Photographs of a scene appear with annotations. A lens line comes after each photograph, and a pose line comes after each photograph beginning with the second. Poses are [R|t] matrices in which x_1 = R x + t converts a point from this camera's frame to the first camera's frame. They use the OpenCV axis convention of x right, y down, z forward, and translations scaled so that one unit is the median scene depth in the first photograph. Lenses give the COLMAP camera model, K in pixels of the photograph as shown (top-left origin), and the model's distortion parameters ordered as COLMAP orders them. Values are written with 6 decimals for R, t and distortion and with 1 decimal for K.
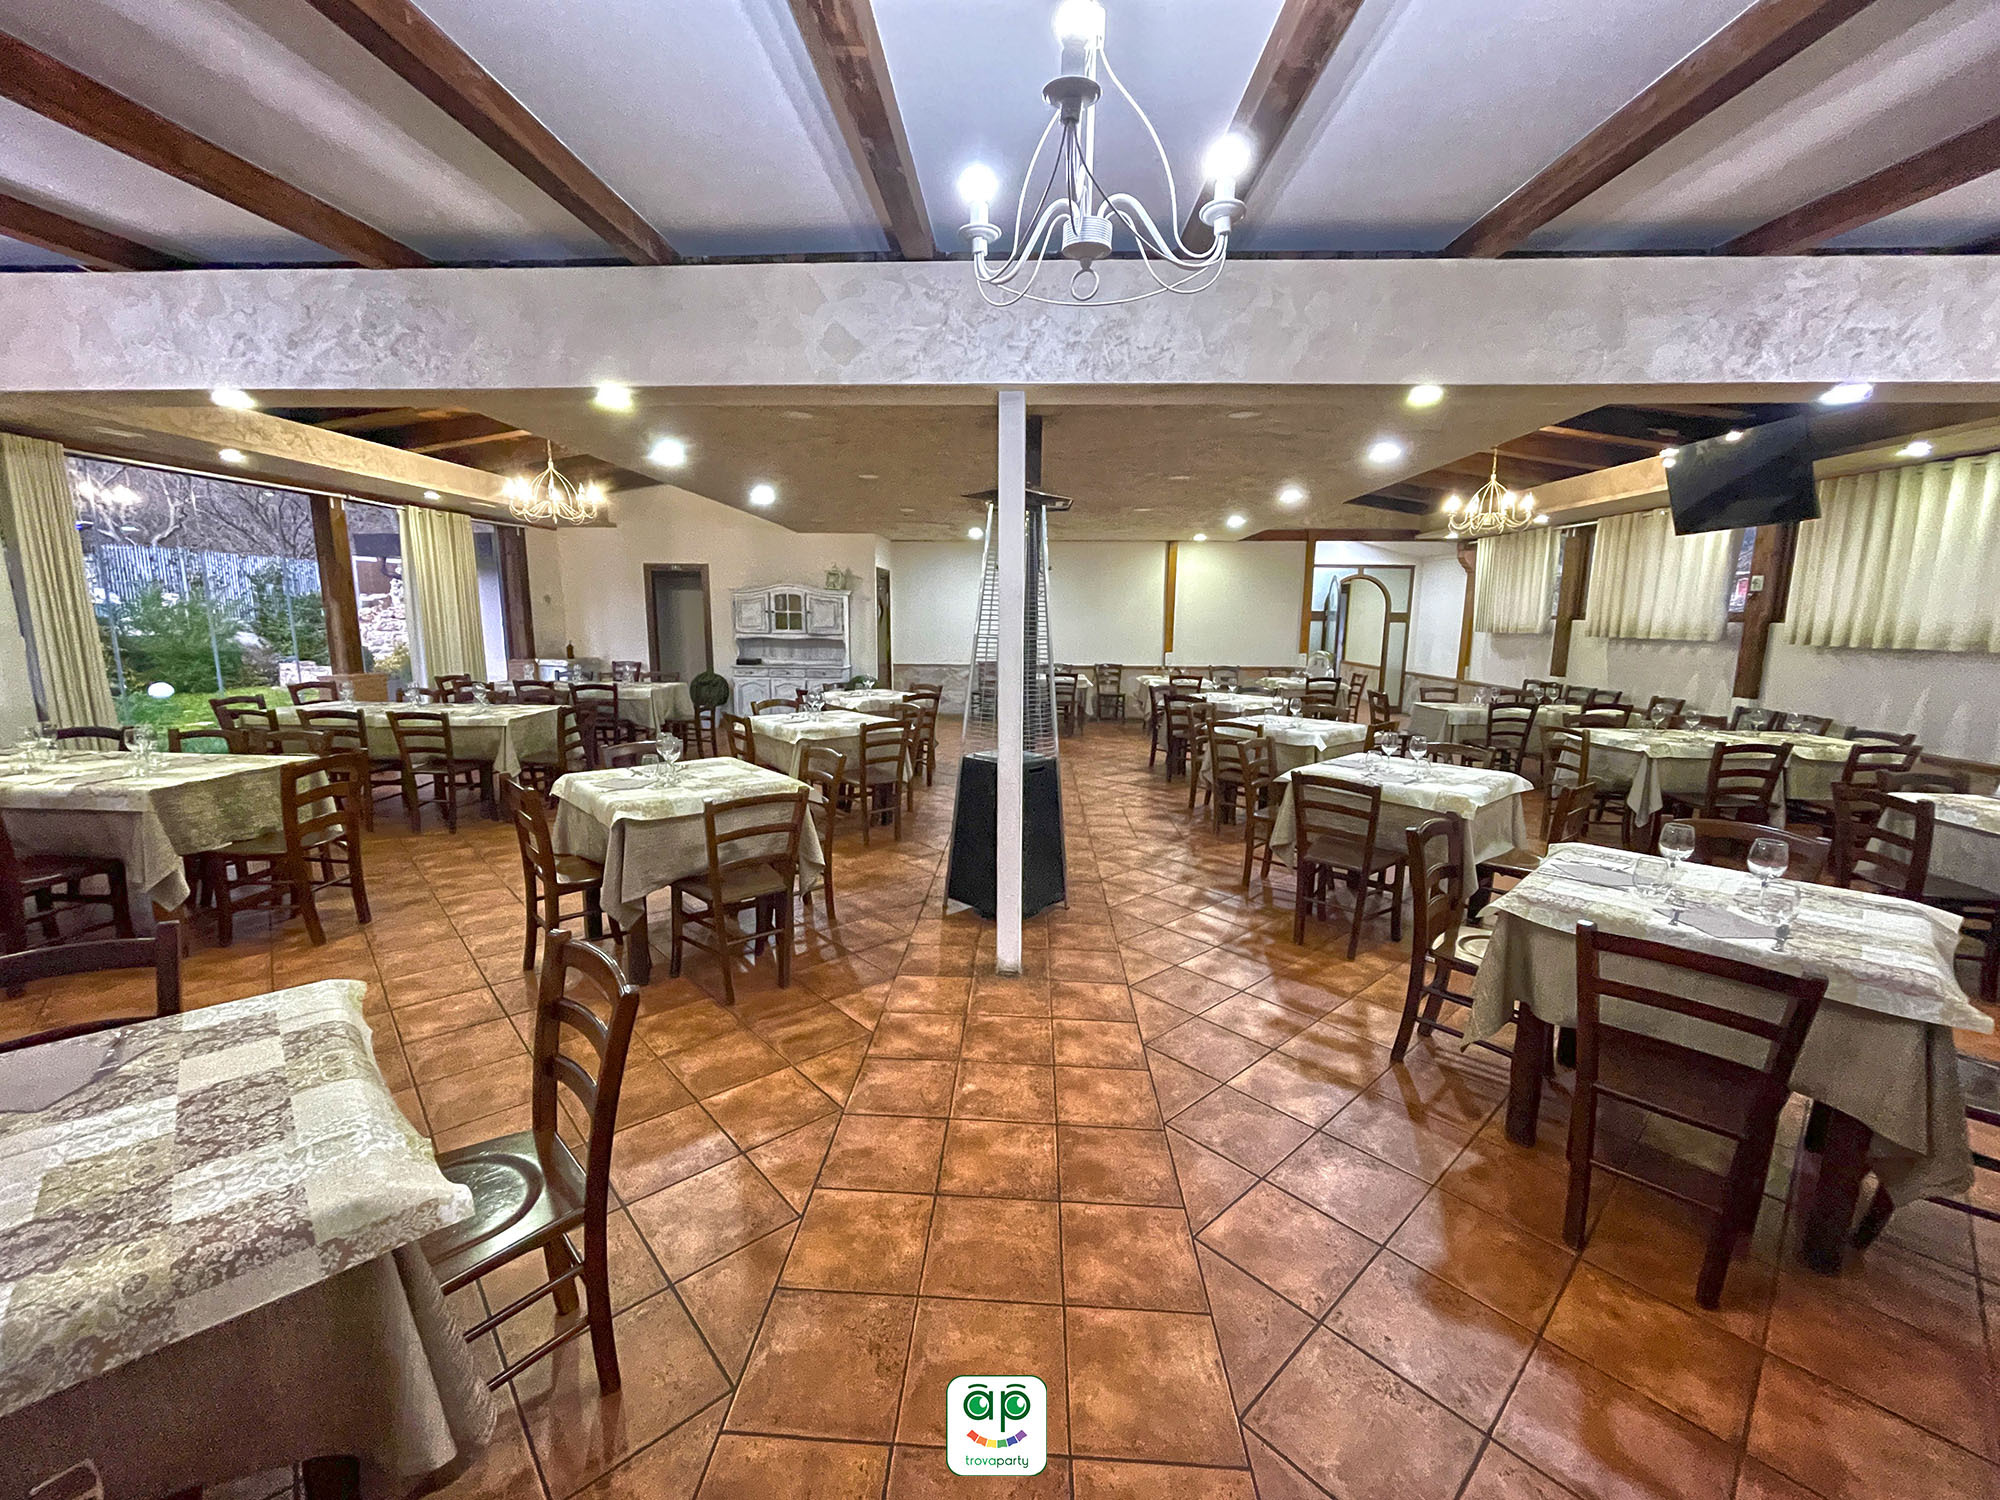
lens RADIAL K [[815.3, 0, 994.0], [0, 815.3, 745.9], [0, 0, 1]] dist [0.000055, 0.000302]
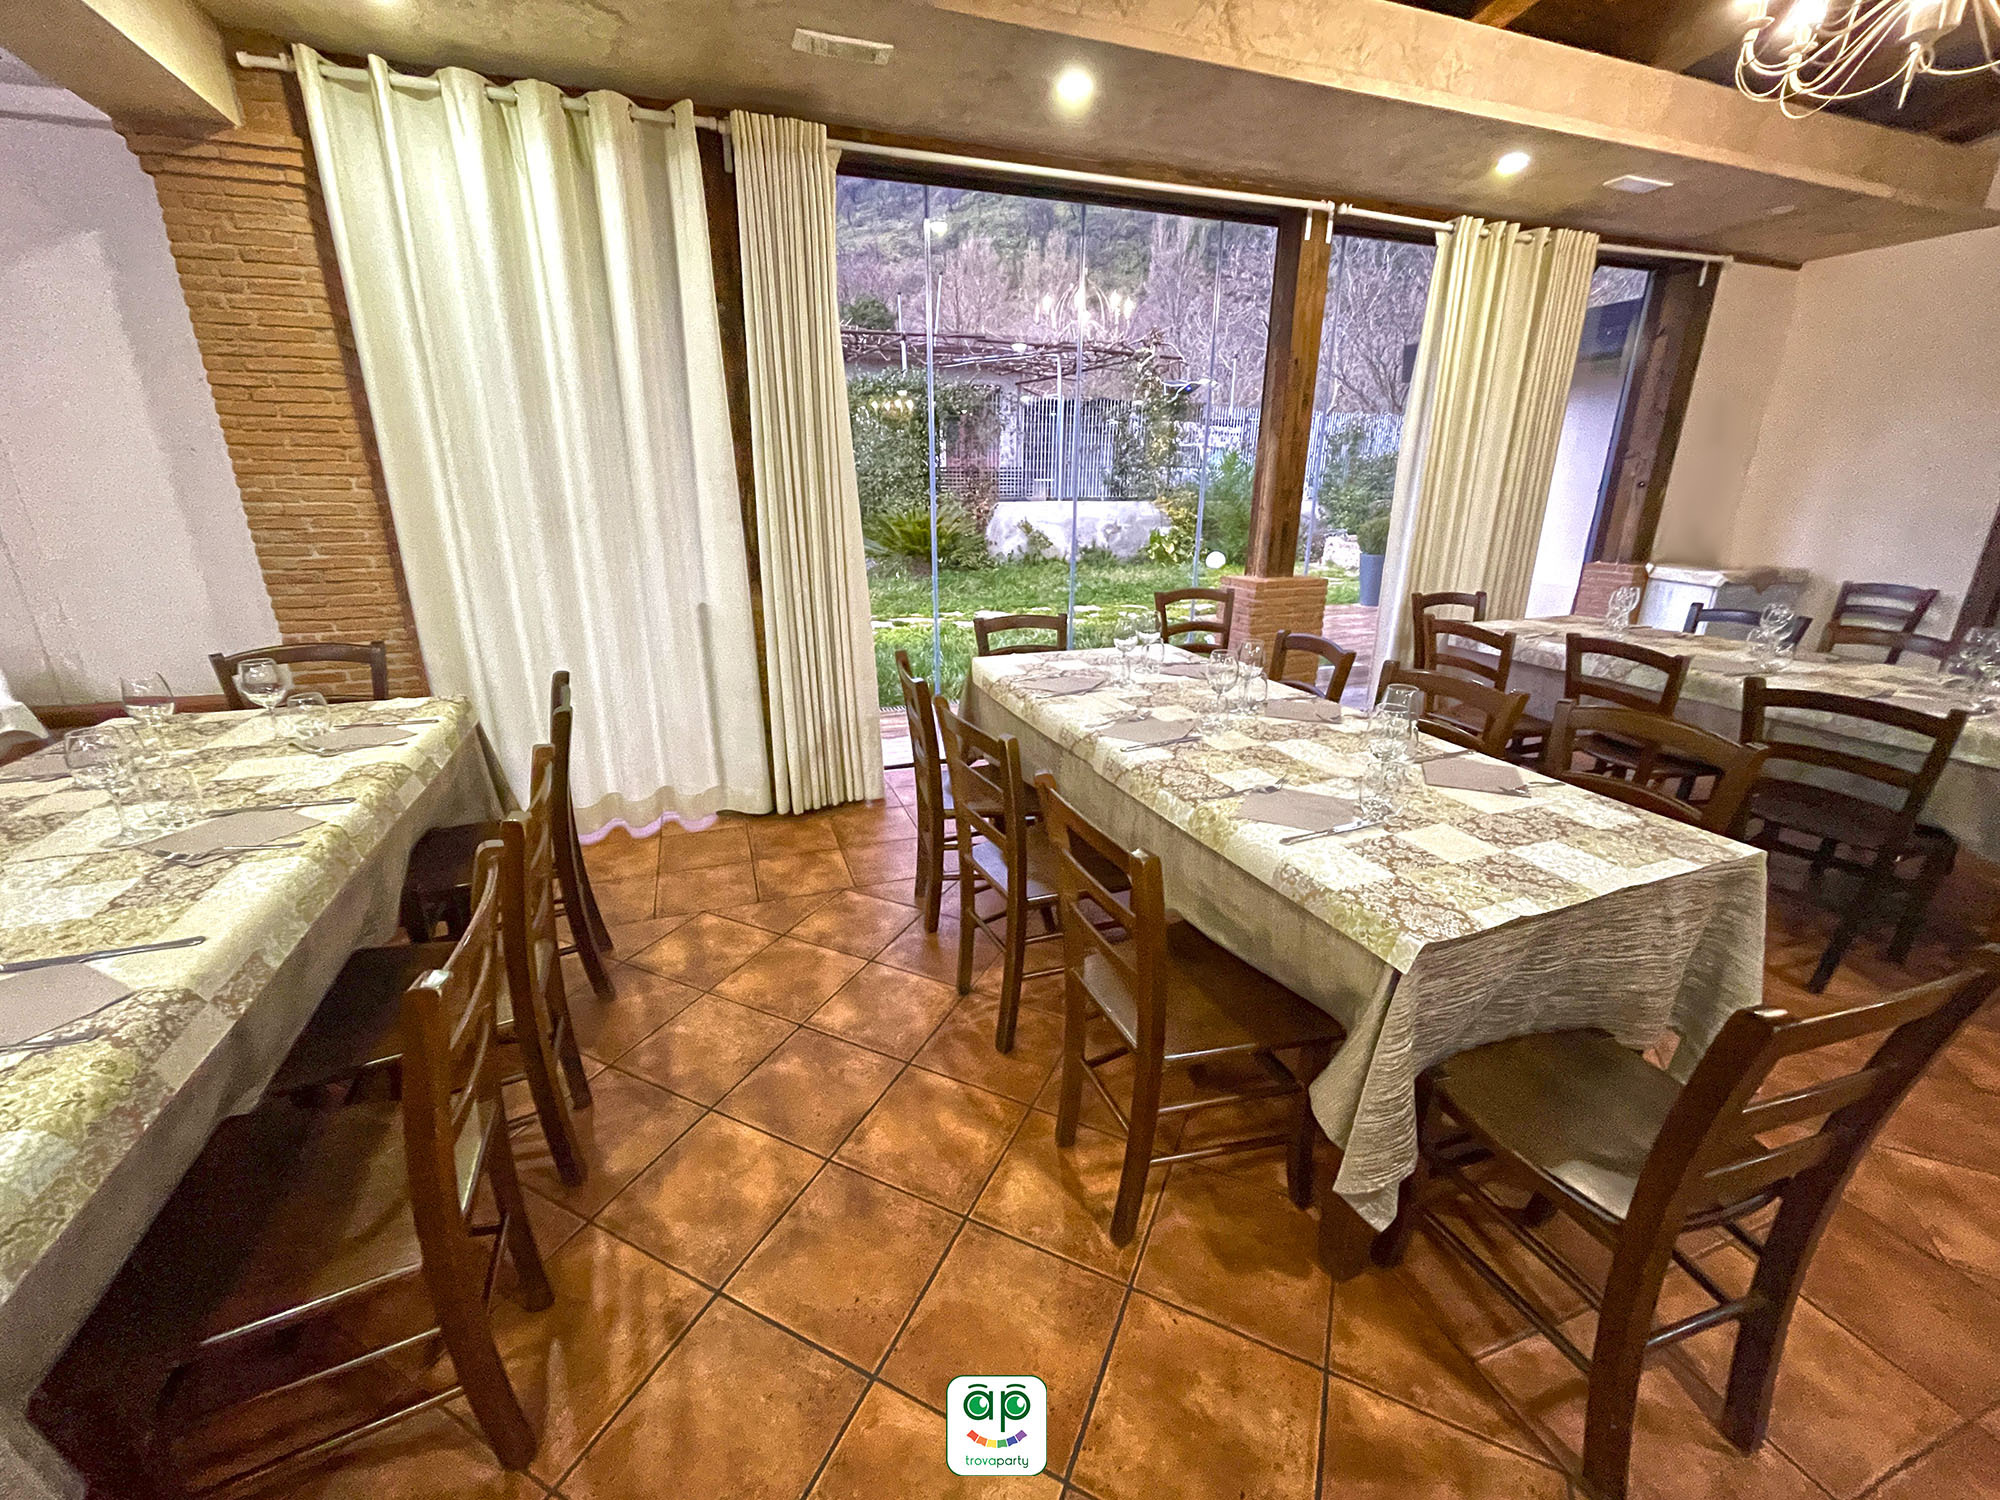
lens RADIAL K [[815.3, 0, 994.0], [0, 815.3, 745.9], [0, 0, 1]] dist [0.000055, 0.000302]
pose [[0.391504, 0.279263, -0.876777, -0.251913], [-0.149343, 0.959486, 0.238921, -0.058598], [0.907977, 0.037402, 0.417348, 0.436864]]
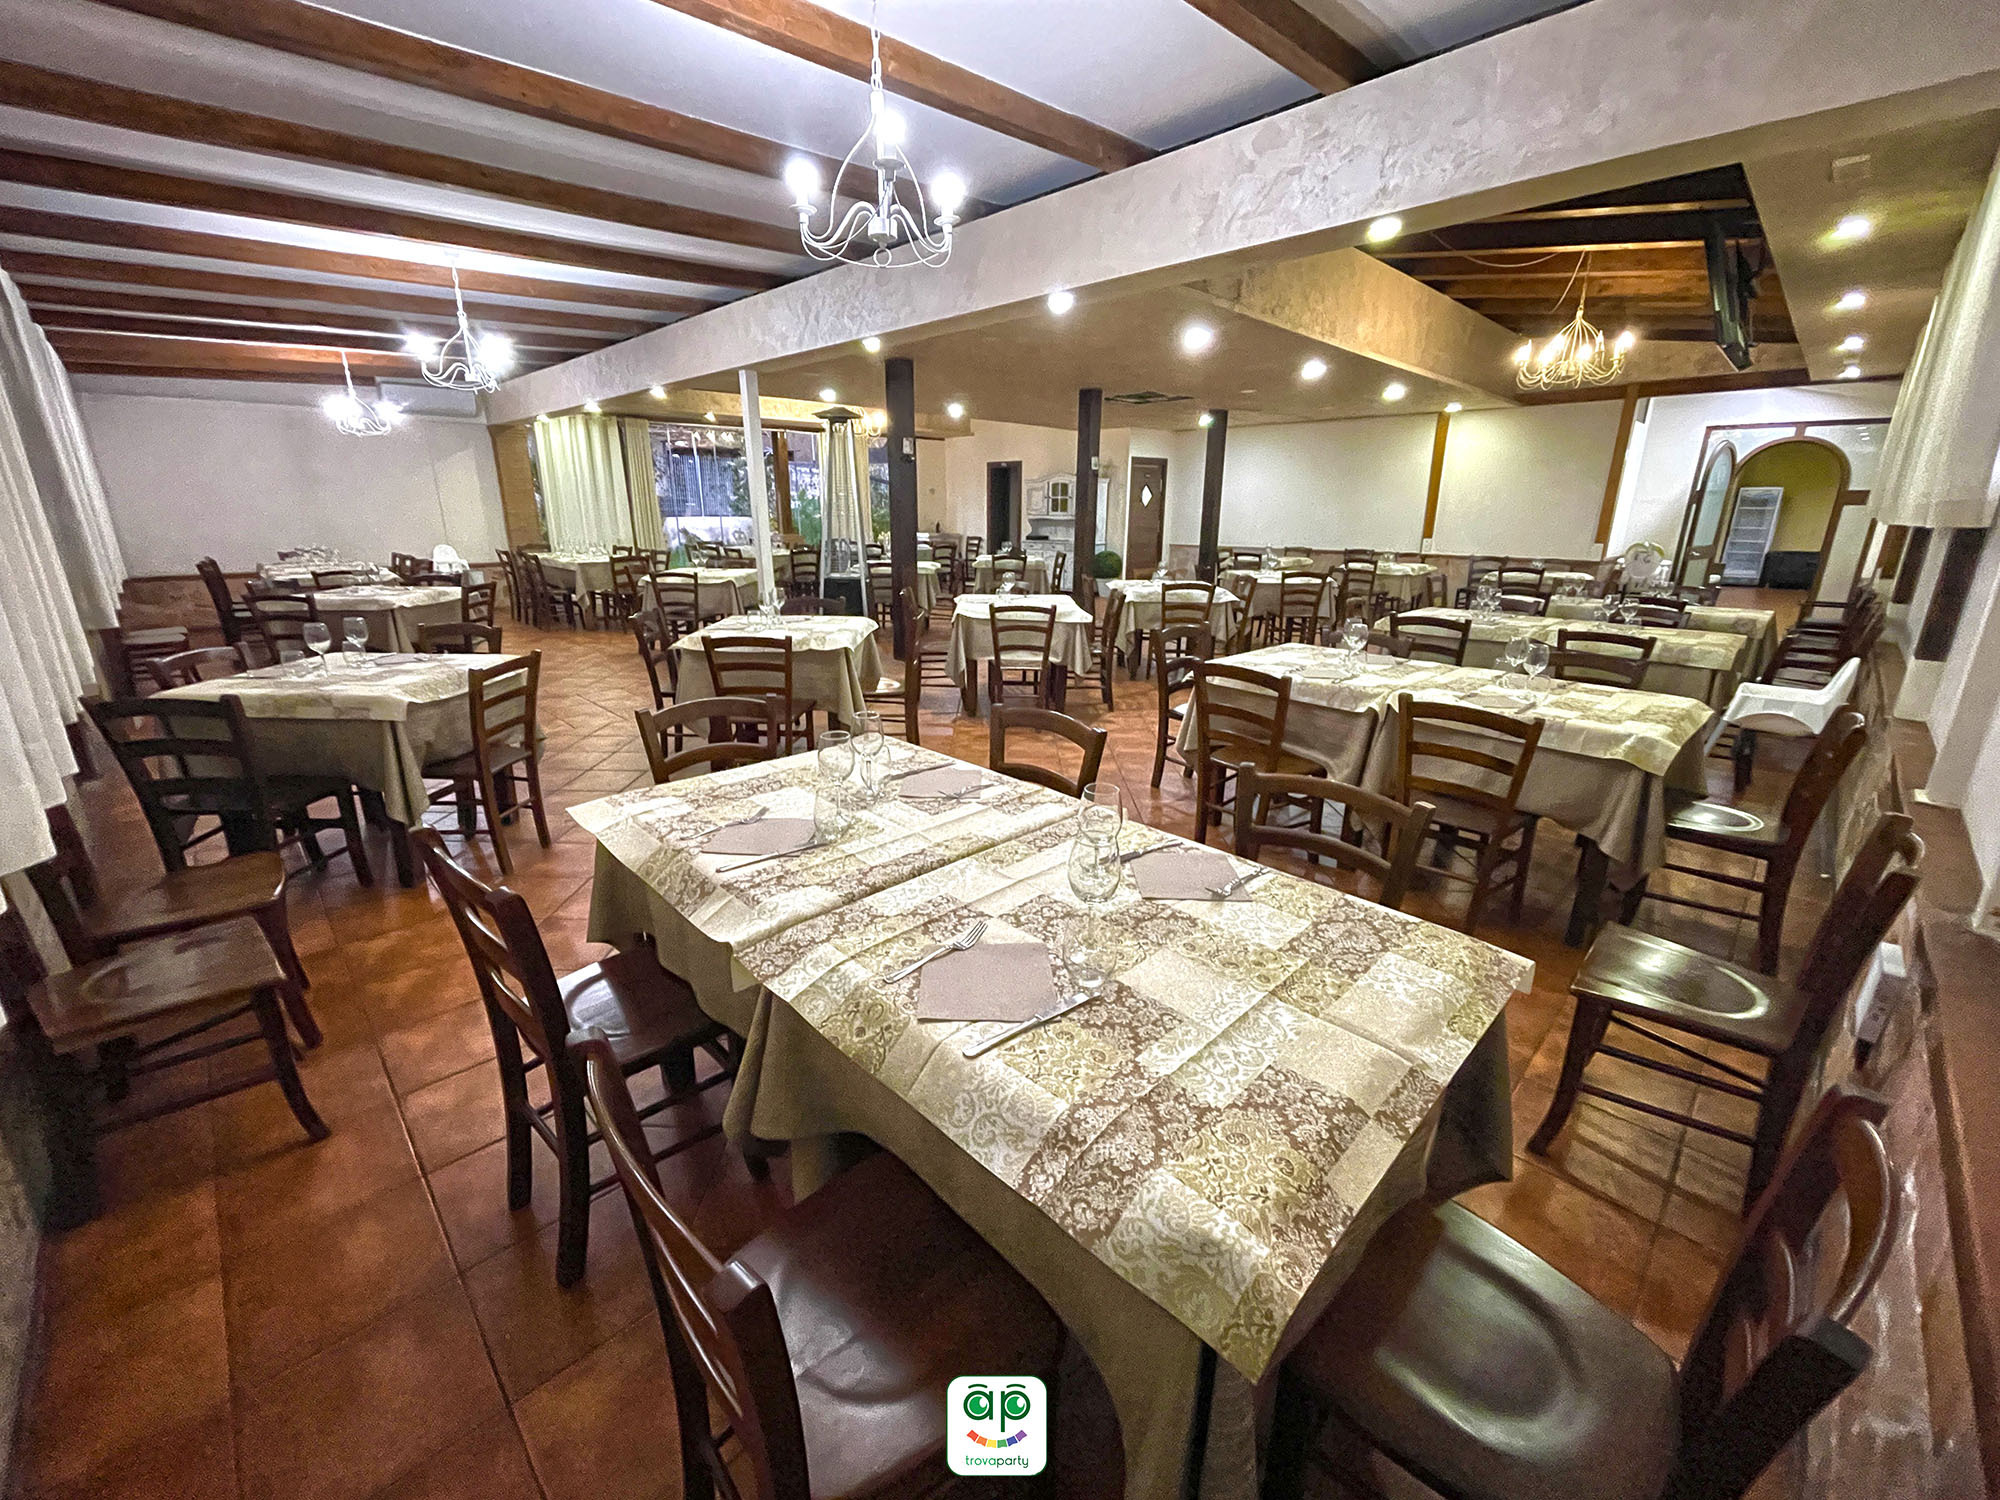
lens RADIAL K [[815.3, 0, 994.0], [0, 815.3, 745.9], [0, 0, 1]] dist [0.000055, 0.000302]
pose [[0.730425, 0.189388, -0.656210, 0.535563], [-0.094918, 0.979610, 0.177071, -0.006426], [0.676366, -0.067051, 0.733508, 0.014584]]
